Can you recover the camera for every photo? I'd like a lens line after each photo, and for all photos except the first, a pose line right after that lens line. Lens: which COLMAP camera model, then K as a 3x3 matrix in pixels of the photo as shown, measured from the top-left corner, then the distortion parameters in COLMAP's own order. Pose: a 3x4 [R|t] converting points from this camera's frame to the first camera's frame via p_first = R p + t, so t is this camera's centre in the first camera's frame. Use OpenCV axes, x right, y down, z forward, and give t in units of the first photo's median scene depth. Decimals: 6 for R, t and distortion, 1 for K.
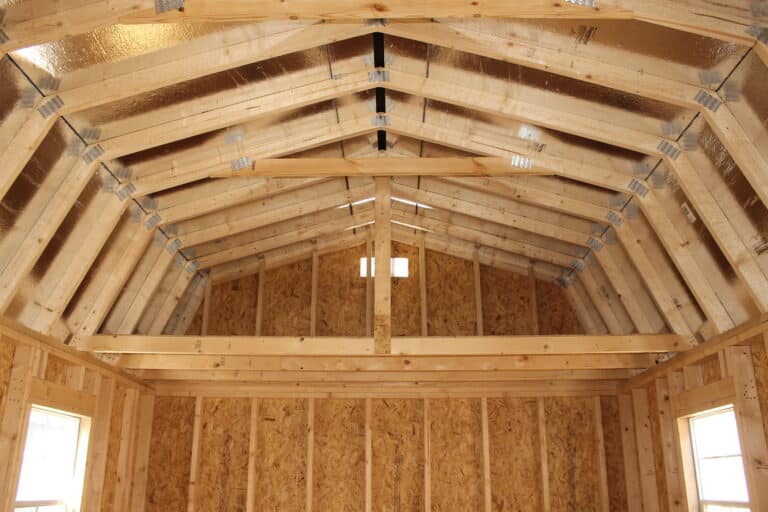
lens RADIAL K [[652.0, 0, 383.2], [0, 652.0, 270.9], [0, 0, 1]] dist [-0.152402, 0.136770]
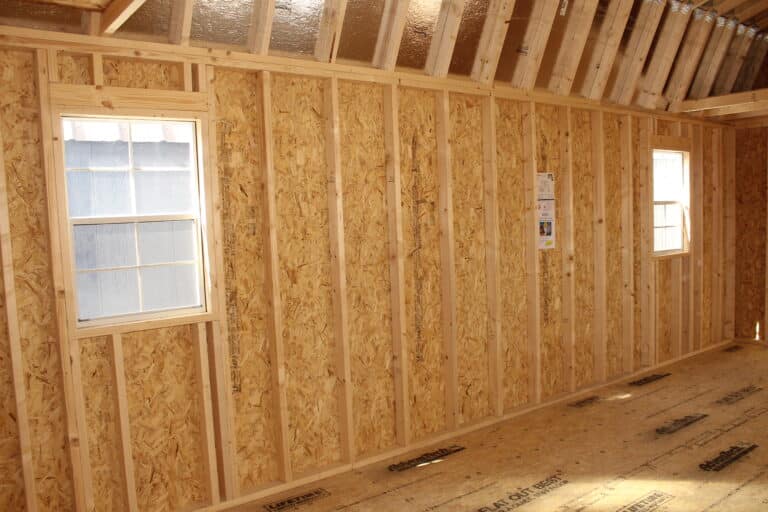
lens RADIAL K [[652.0, 0, 382.2], [0, 652.0, 263.8], [0, 0, 1]] dist [-0.152402, 0.136770]
pose [[0.616079, 0.041605, -0.786585, 0.272530], [0.282709, 0.920389, 0.270109, -0.131967], [0.735203, -0.388783, 0.555270, -0.474116]]
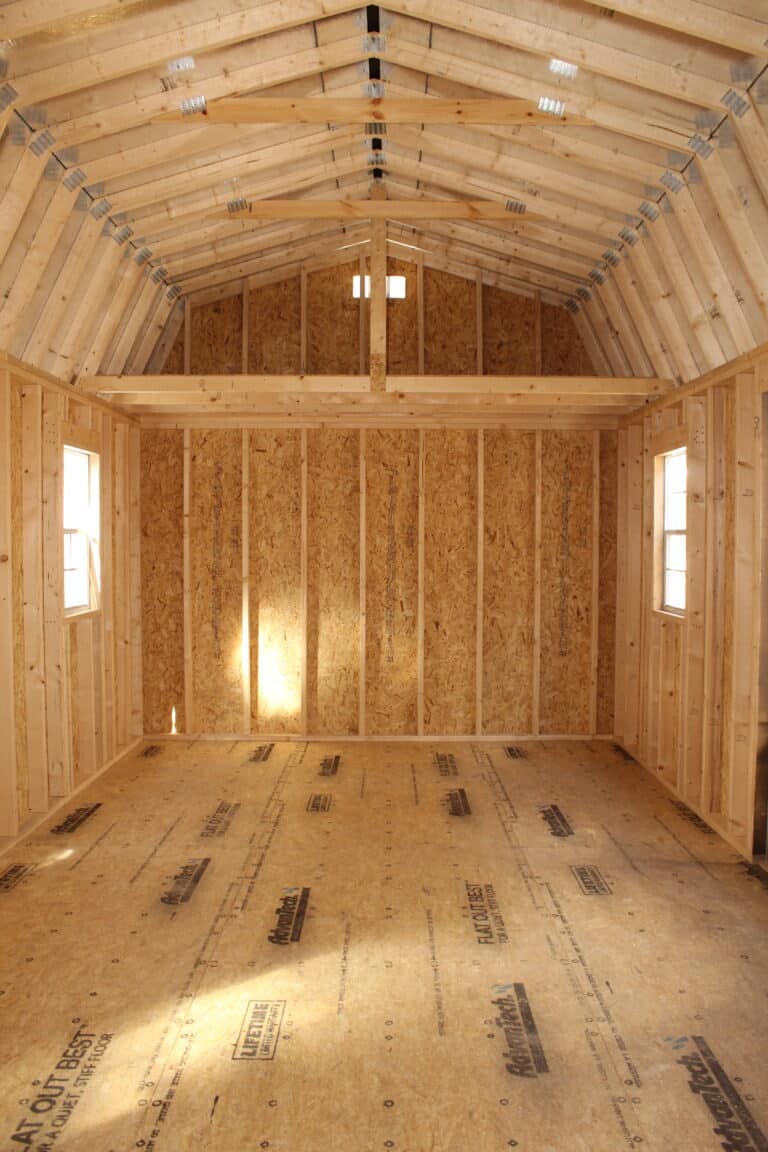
lens RADIAL K [[978.0, 0, 384.9], [0, 978.0, 574.4], [0, 0, 1]] dist [-0.152402, 0.136770]
pose [[0.999930, 0.001333, 0.011784, -0.006044], [-0.005430, 0.934830, 0.355054, -0.122027], [-0.010543, -0.355093, 0.934771, -0.458438]]
